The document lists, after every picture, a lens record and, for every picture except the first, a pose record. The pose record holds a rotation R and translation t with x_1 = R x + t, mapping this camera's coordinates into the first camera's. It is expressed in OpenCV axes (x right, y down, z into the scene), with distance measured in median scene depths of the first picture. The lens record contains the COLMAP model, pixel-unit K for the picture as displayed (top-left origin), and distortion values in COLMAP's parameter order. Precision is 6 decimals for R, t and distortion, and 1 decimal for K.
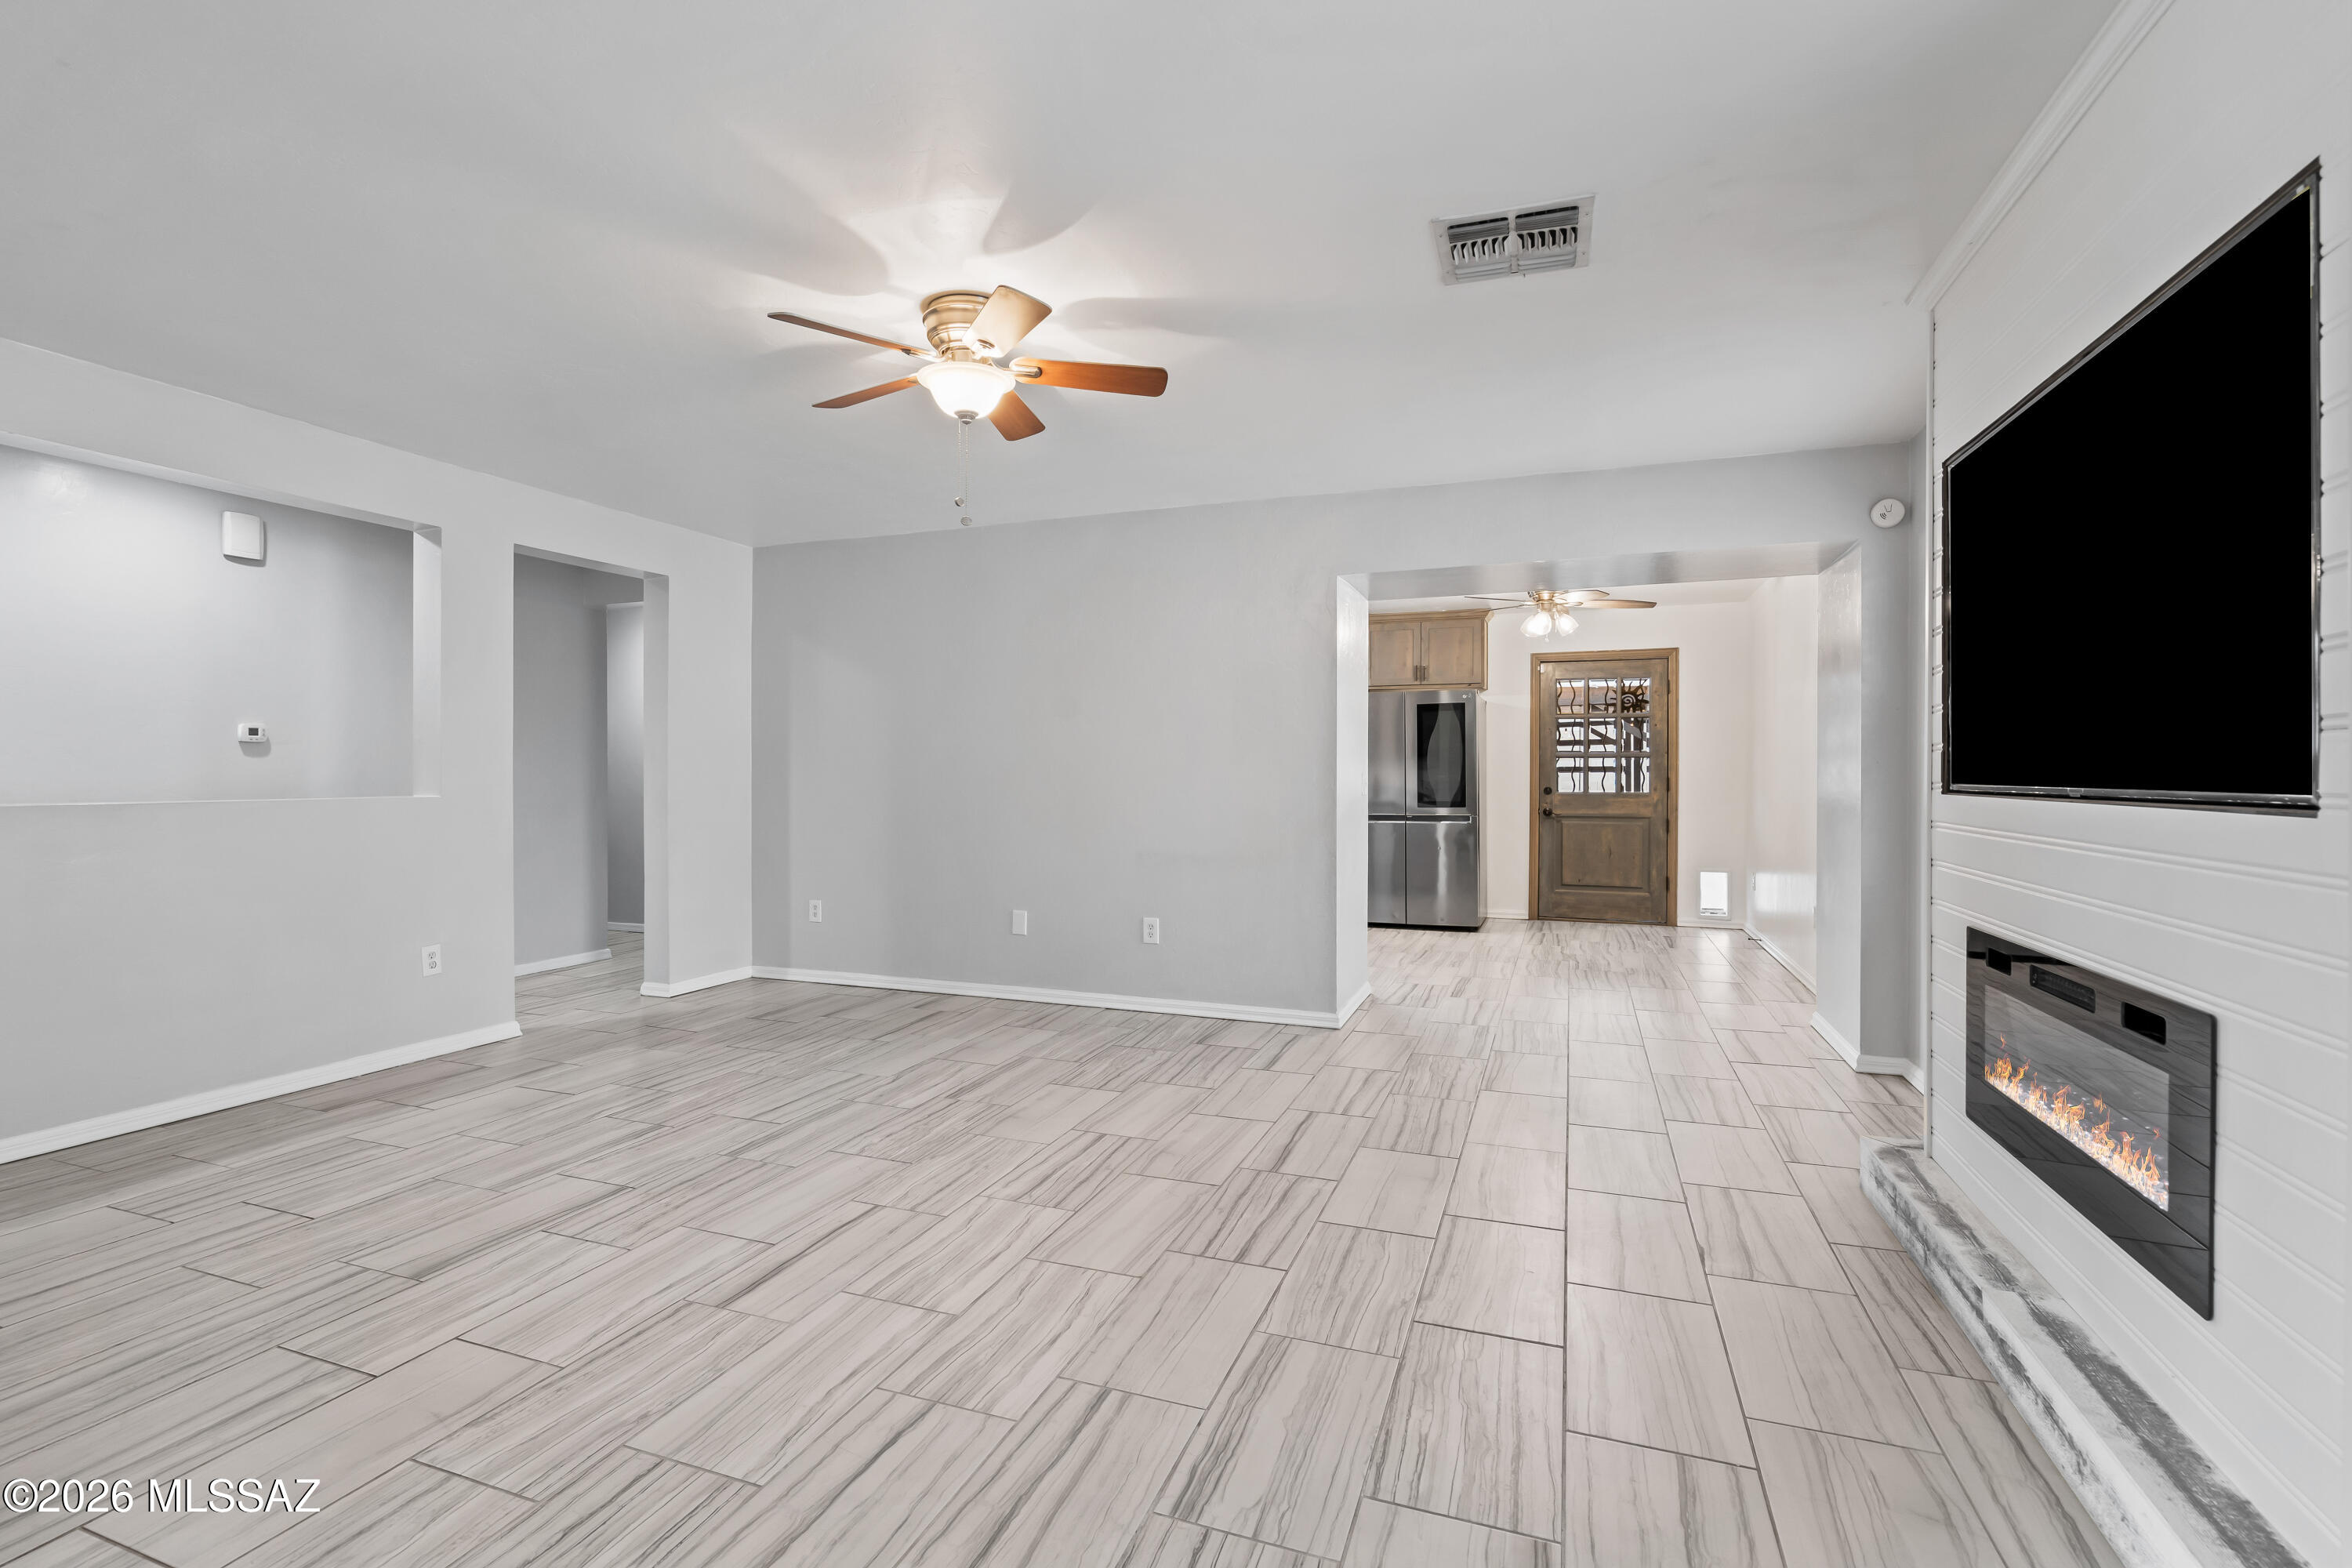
lens RADIAL K [[1080.6, 0, 1161.2], [0, 1080.6, 788.6], [0, 0, 1]] dist [-0.006537, 0.000420]
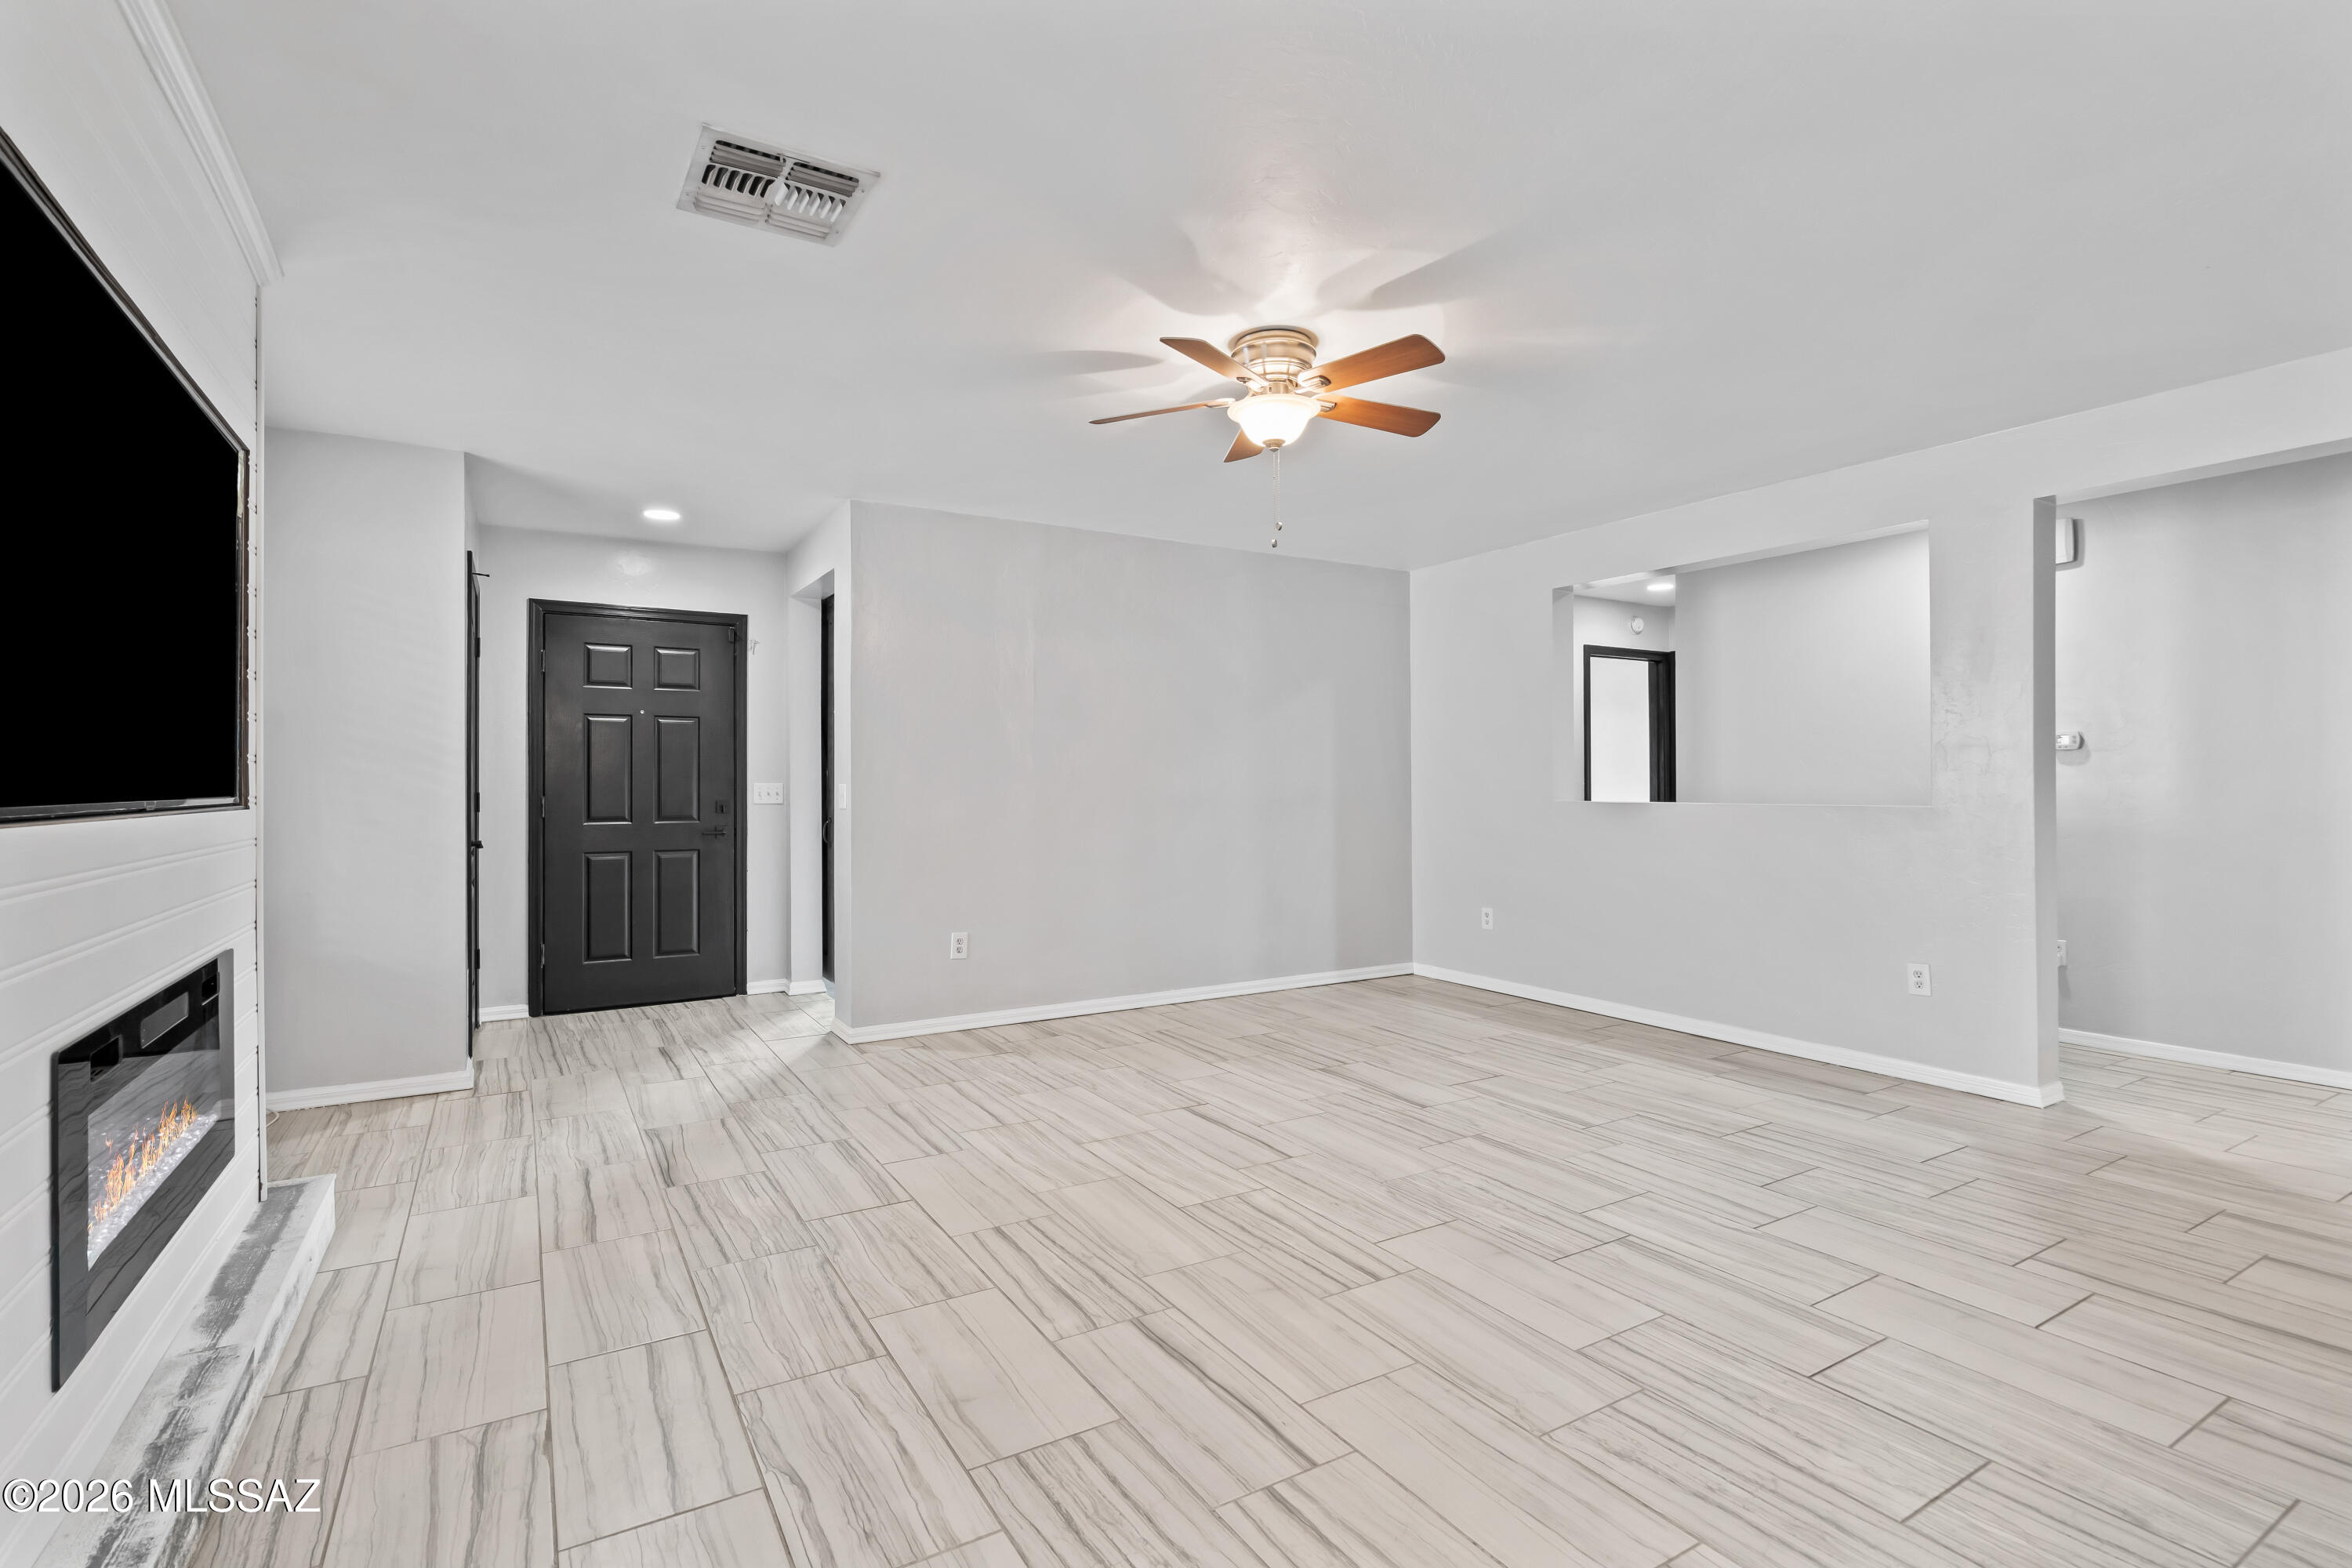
lens RADIAL K [[1080.6, 0, 1154.7], [0, 1080.6, 783.1], [0, 0, 1]] dist [-0.006537, 0.000420]
pose [[-0.624181, -0.000003, -0.781279, 0.811834], [-0.008239, 0.999944, 0.006578, -0.025173], [0.781236, 0.010543, -0.624147, 1.767337]]
